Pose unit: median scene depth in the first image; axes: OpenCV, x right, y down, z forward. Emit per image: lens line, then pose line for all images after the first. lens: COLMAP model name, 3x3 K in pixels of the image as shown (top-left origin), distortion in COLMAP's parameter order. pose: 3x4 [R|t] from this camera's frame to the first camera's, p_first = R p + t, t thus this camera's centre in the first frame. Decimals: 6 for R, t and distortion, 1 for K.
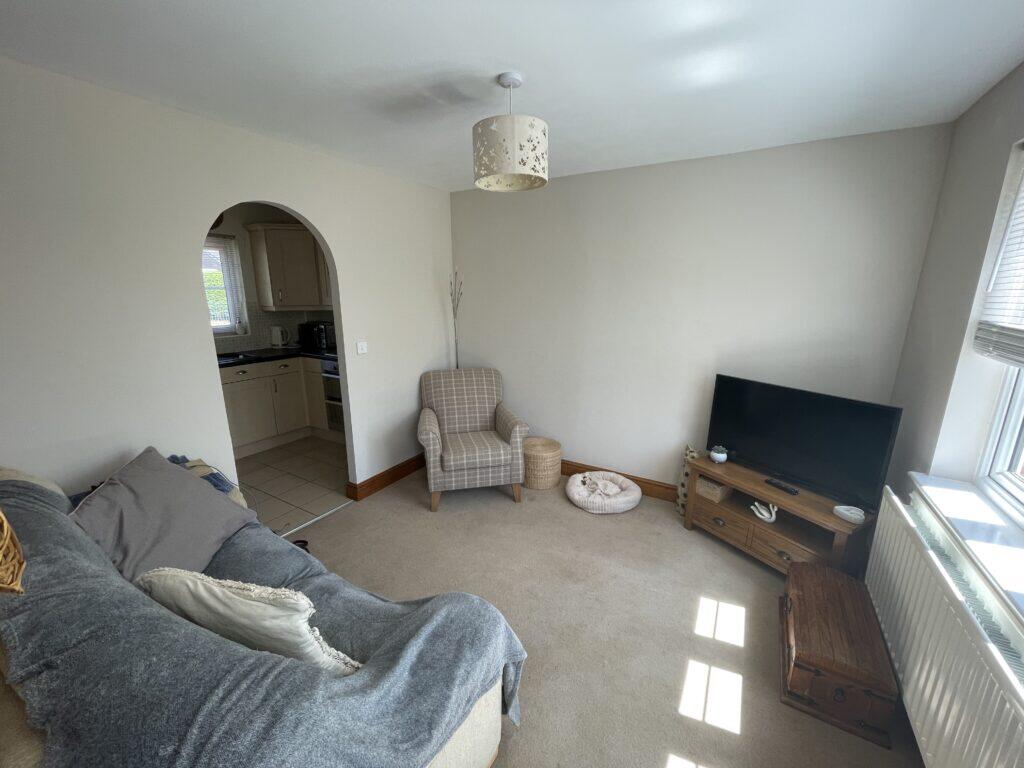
lens RADIAL K [[411.9, 0, 511.2], [0, 411.9, 387.6], [0, 0, 1]] dist [-0.001439, -0.000075]
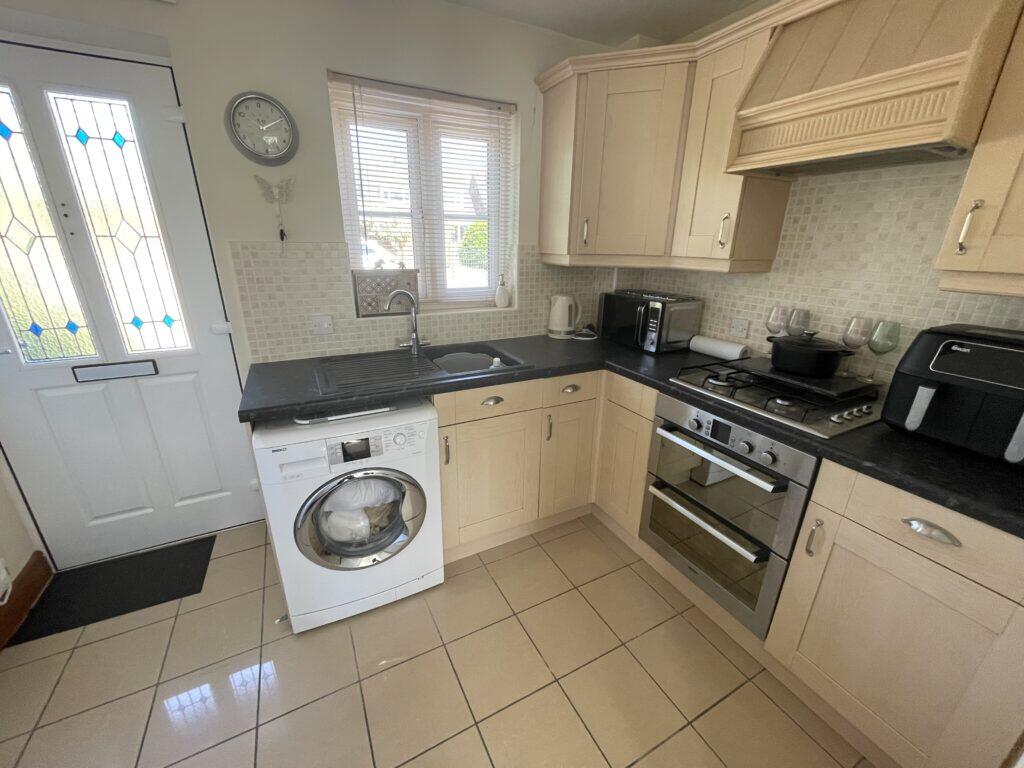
lens RADIAL K [[411.9, 0, 509.3], [0, 411.9, 385.4], [0, 0, 1]] dist [-0.001439, -0.000075]
pose [[0.846634, 0.182906, -0.499757, -0.358553], [-0.132730, 0.981979, 0.134537, -0.102236], [0.515358, -0.047571, 0.855653, 0.536275]]
